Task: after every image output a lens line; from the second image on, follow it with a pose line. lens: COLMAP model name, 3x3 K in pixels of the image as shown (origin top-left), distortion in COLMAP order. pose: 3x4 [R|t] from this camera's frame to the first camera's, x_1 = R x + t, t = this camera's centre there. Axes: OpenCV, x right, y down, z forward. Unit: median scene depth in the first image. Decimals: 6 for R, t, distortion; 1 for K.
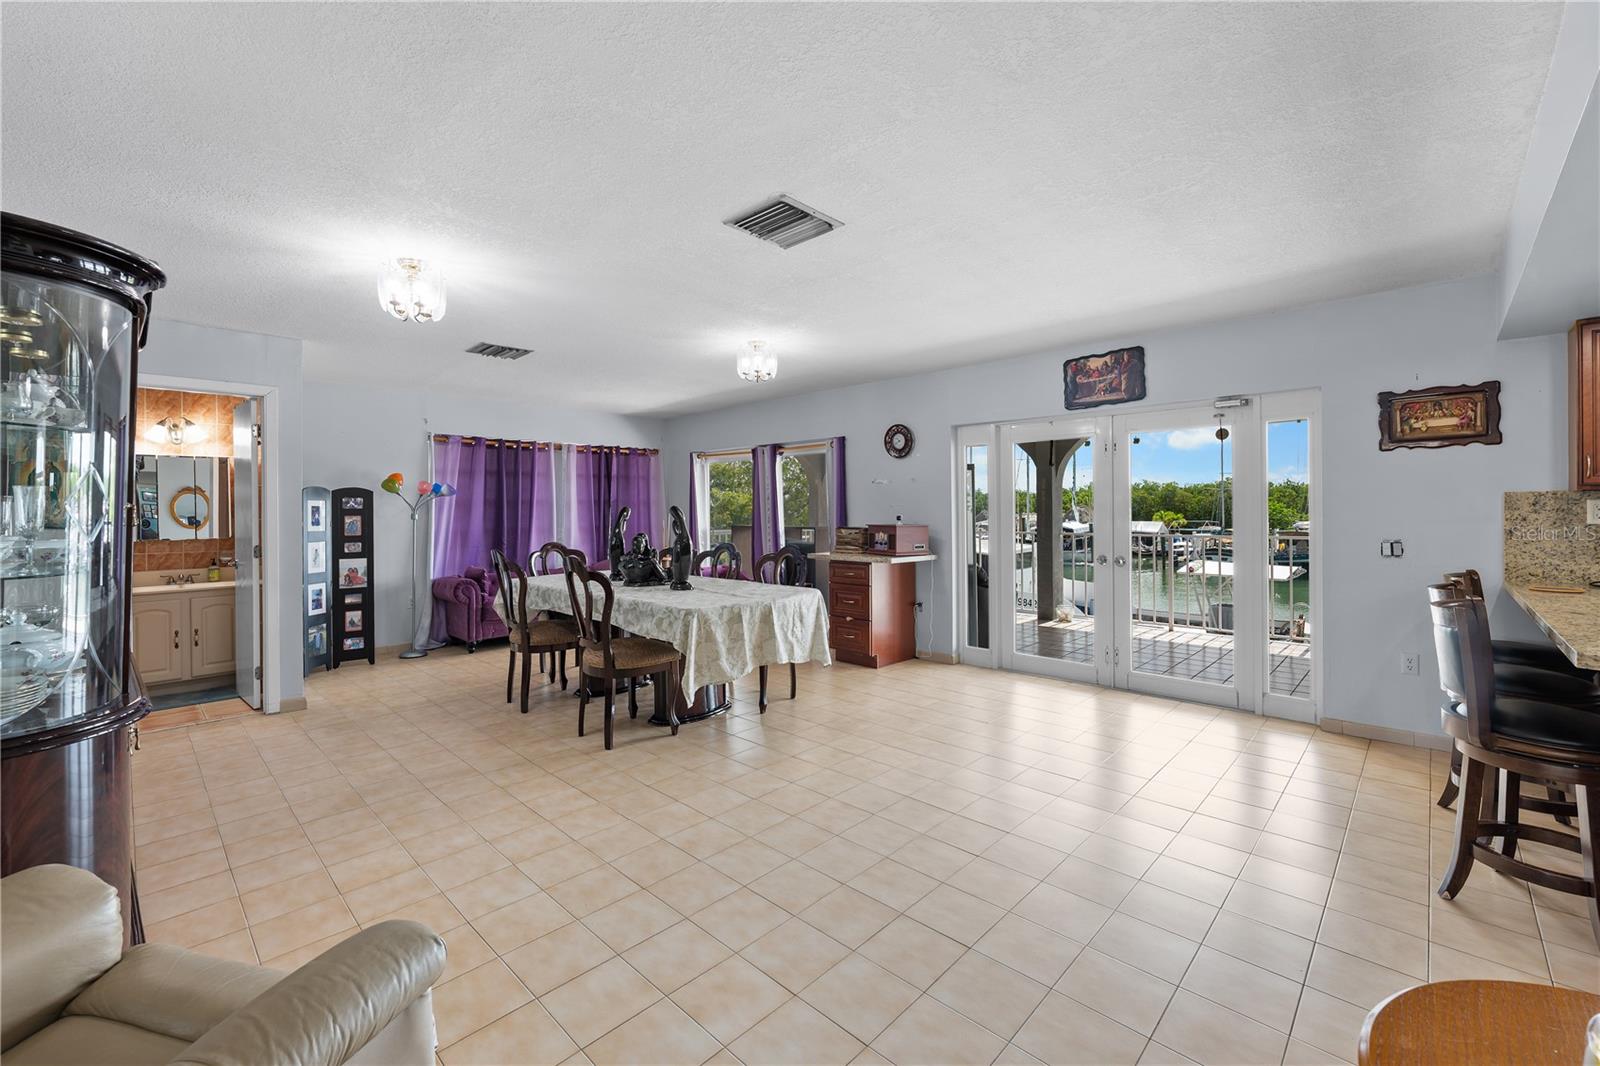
lens RADIAL K [[659.7, 0, 801.0], [0, 659.7, 510.9], [0, 0, 1]] dist [0.000229, -0.000086]
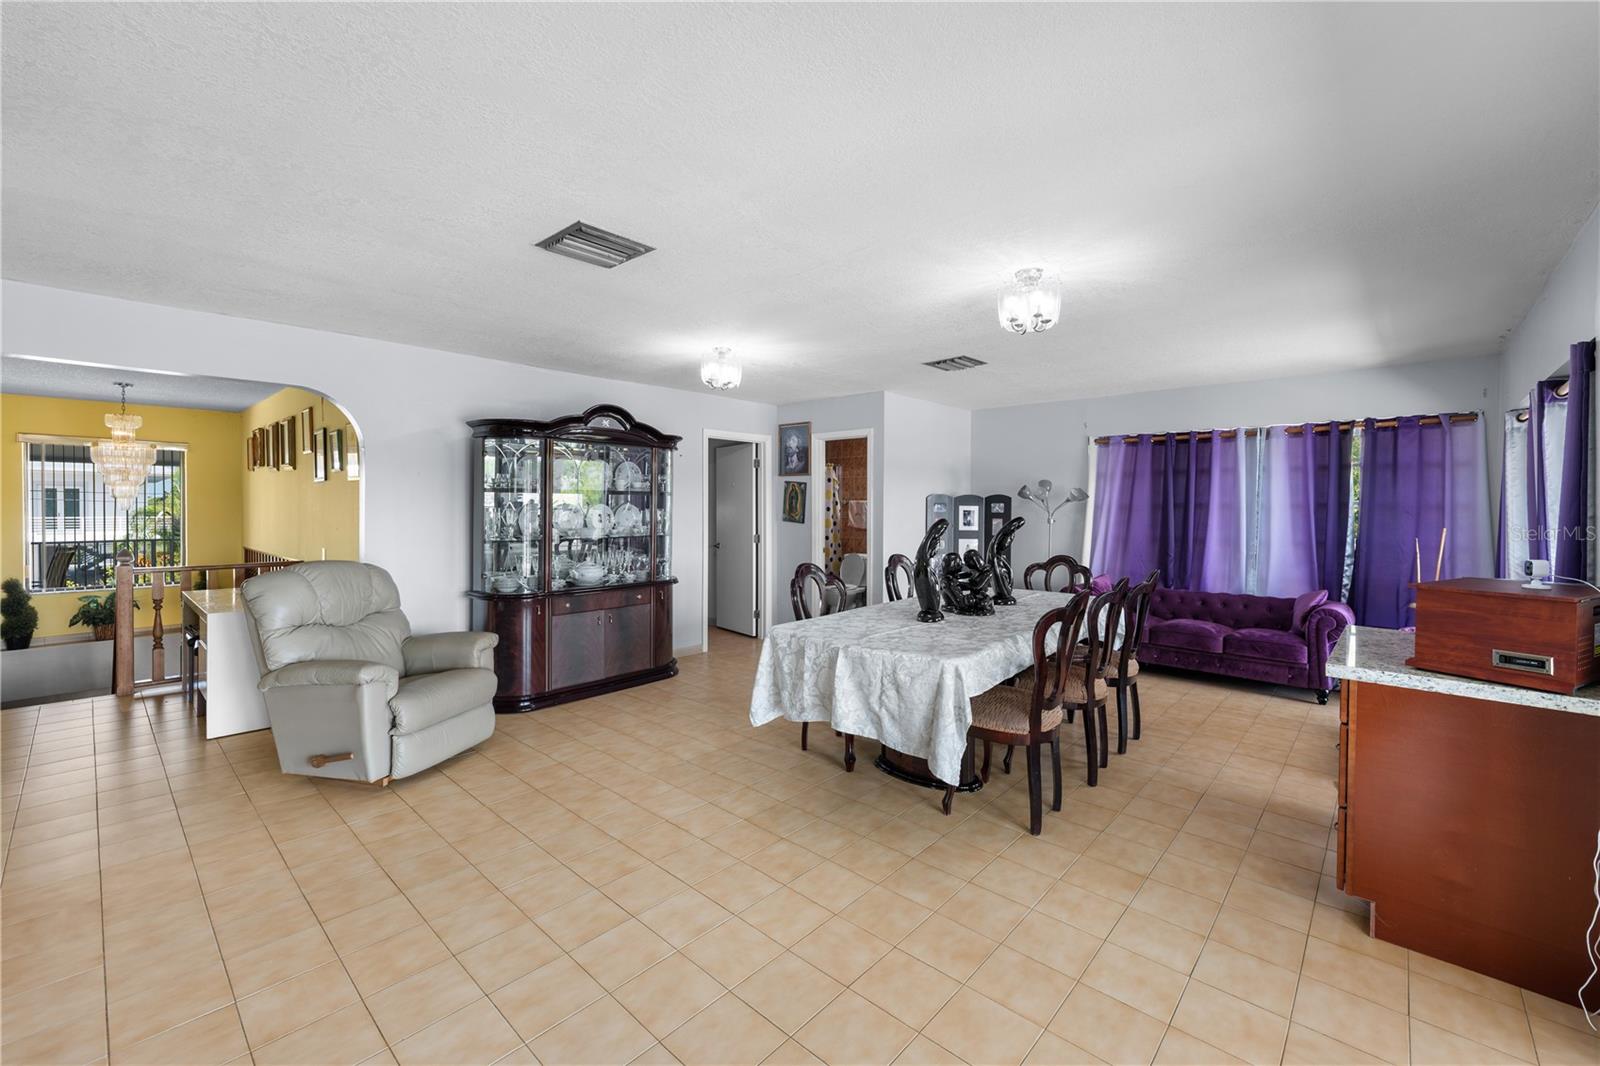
lens RADIAL K [[659.7, 0, 807.5], [0, 659.7, 507.1], [0, 0, 1]] dist [0.000229, -0.000086]
pose [[0.027763, 0.010703, -0.999557, 0.768577], [-0.003774, 0.999937, 0.010603, -0.038278], [0.999607, 0.003478, 0.027802, 0.985005]]
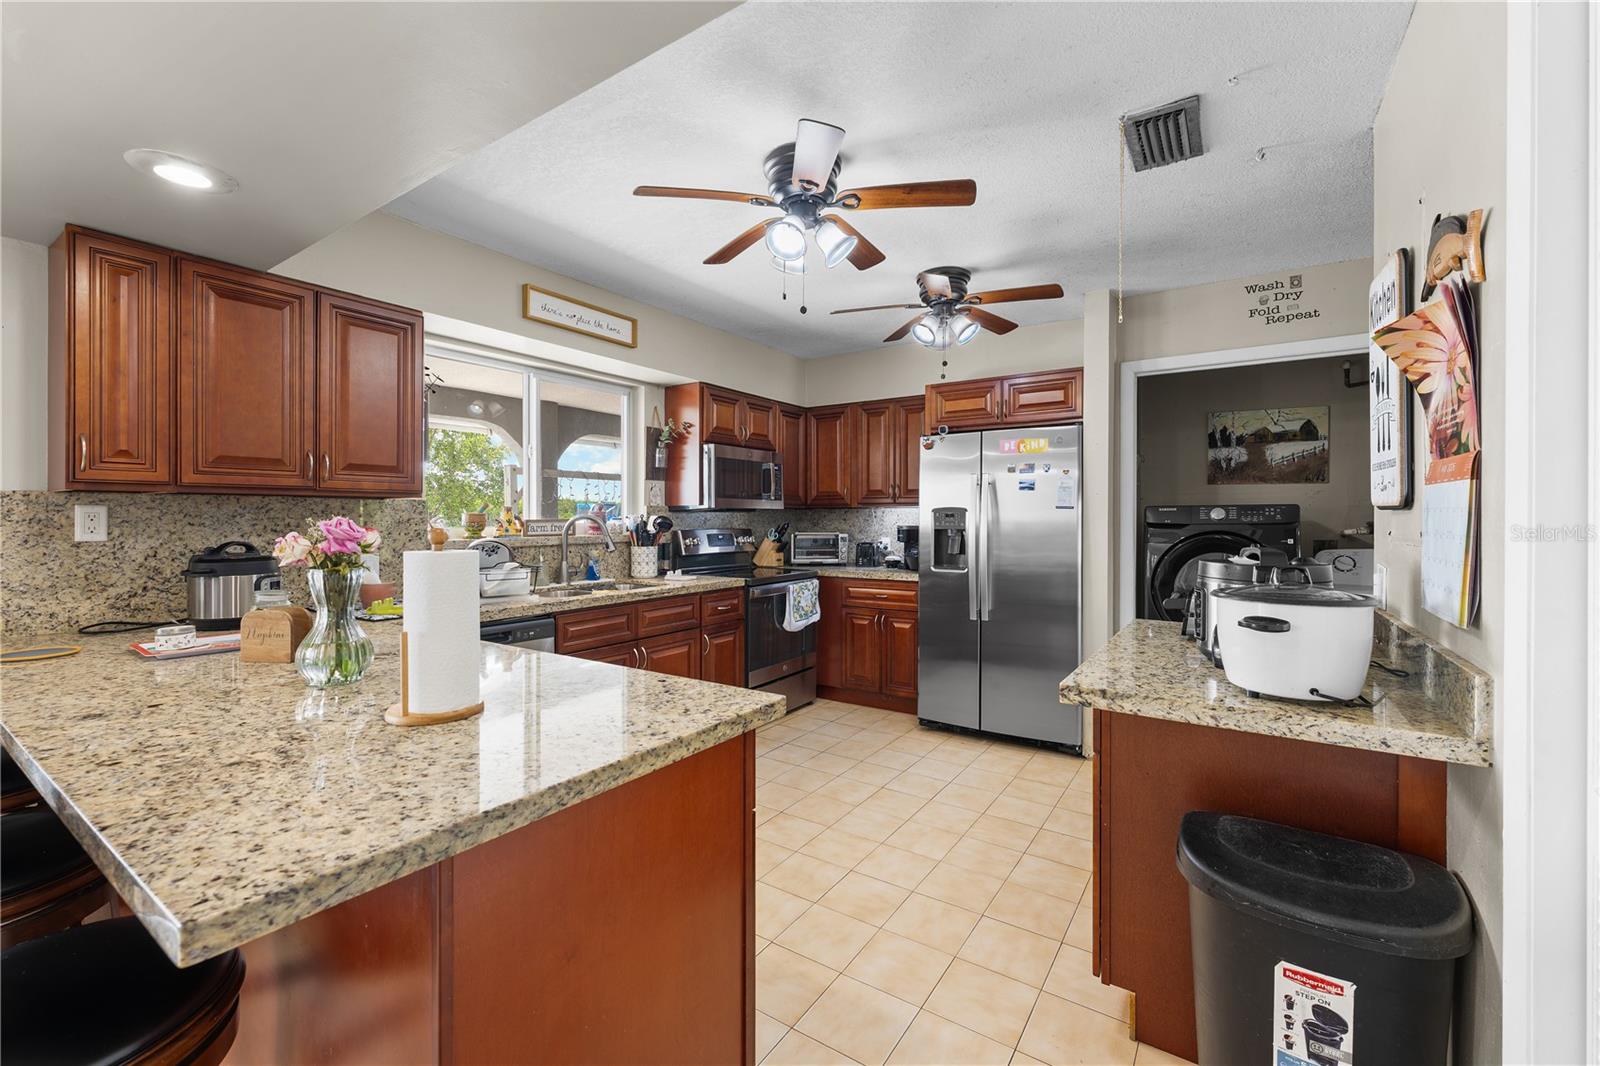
lens RADIAL K [[659.7, 0, 797.3], [0, 659.7, 517.7], [0, 0, 1]] dist [0.000229, -0.000086]
pose [[-0.165906, 0.005823, 0.986124, 0.362879], [0.001984, 0.999983, -0.005571, 0.000874], [-0.986140, 0.001032, -0.165915, 0.344134]]
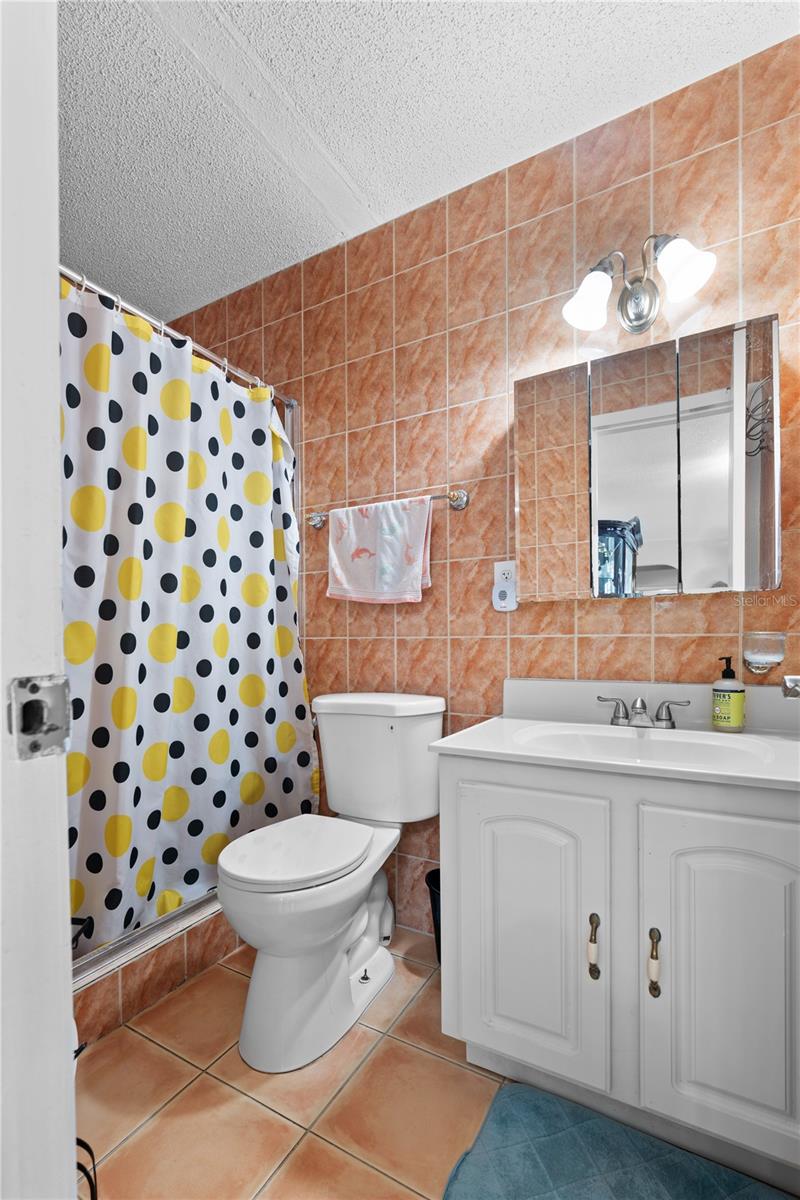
lens RADIAL K [[516.7, 0, 424.6], [0, 516.7, 639.1], [0, 0, 1]] dist [0.000194, 0.000012]
pose [[0.254510, 0.001876, -0.967068, -0.998112], [0.003155, 0.999991, 0.002770, 0.091228], [0.967065, -0.003756, 0.254502, 1.153113]]
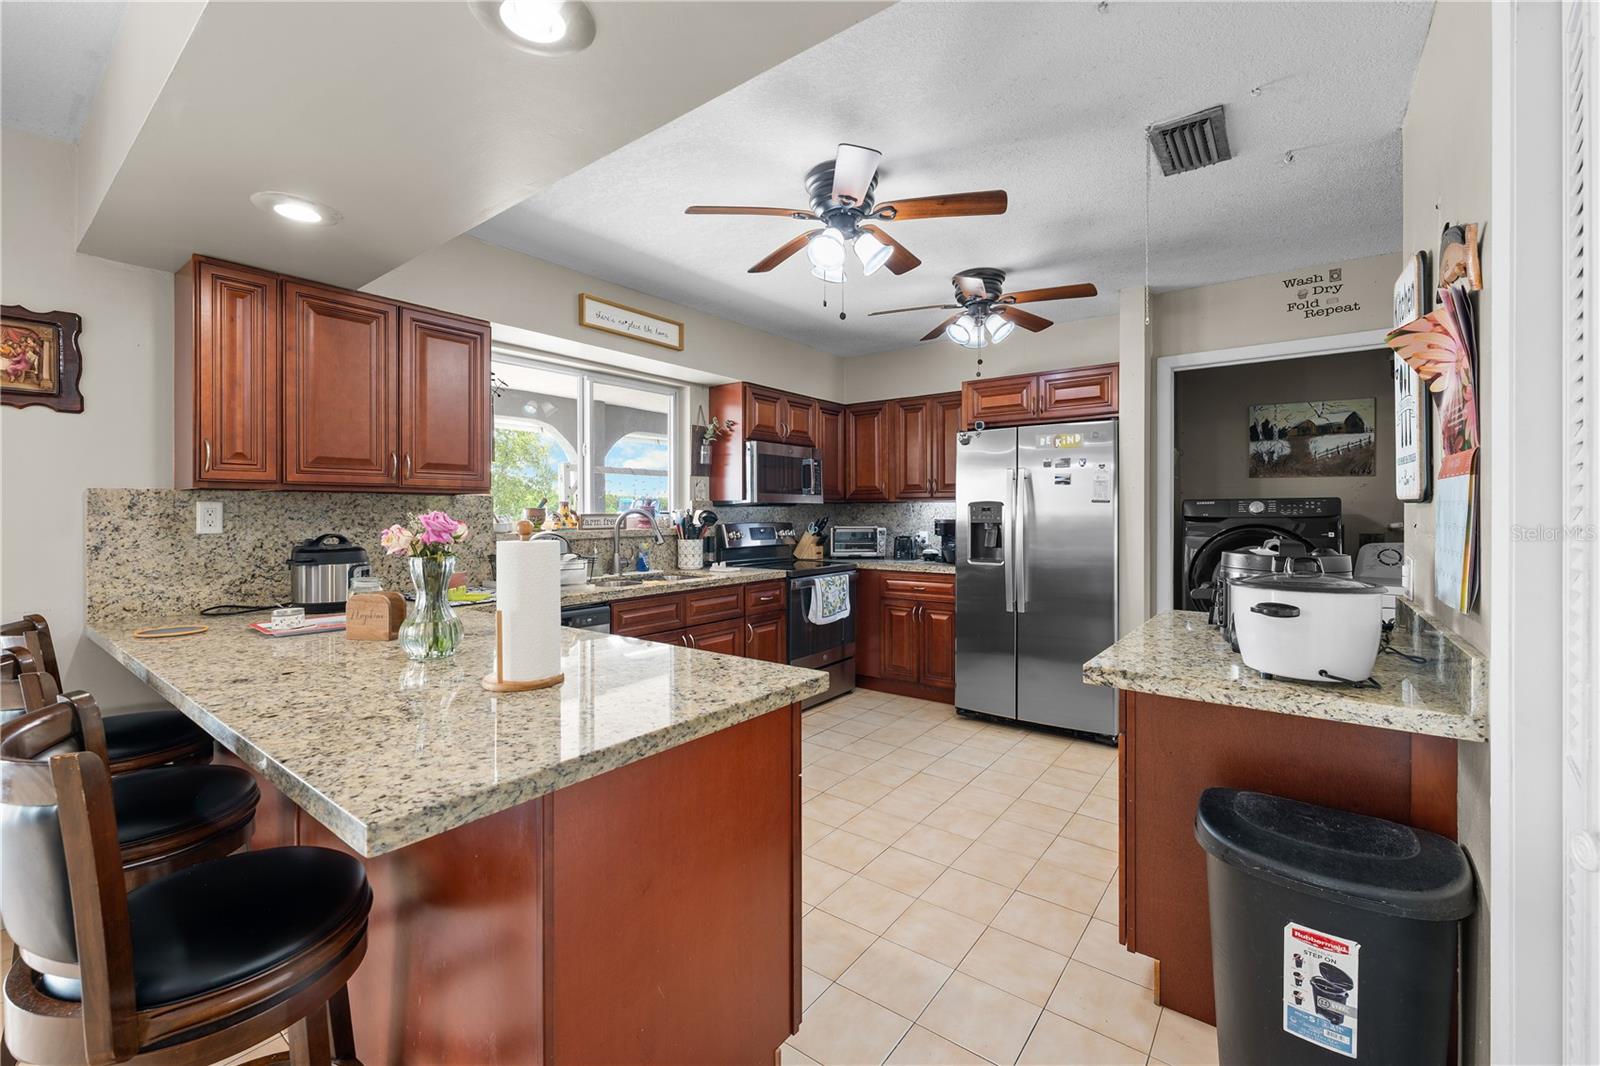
lens RADIAL K [[659.7, 0, 797.6], [0, 659.7, 511.8], [0, 0, 1]] dist [0.000229, -0.000086]
pose [[-0.109155, 0.006607, 0.994003, 0.323344], [0.003377, 0.999975, -0.006275, 0.001567], [-0.994019, 0.002671, -0.109175, 0.352994]]
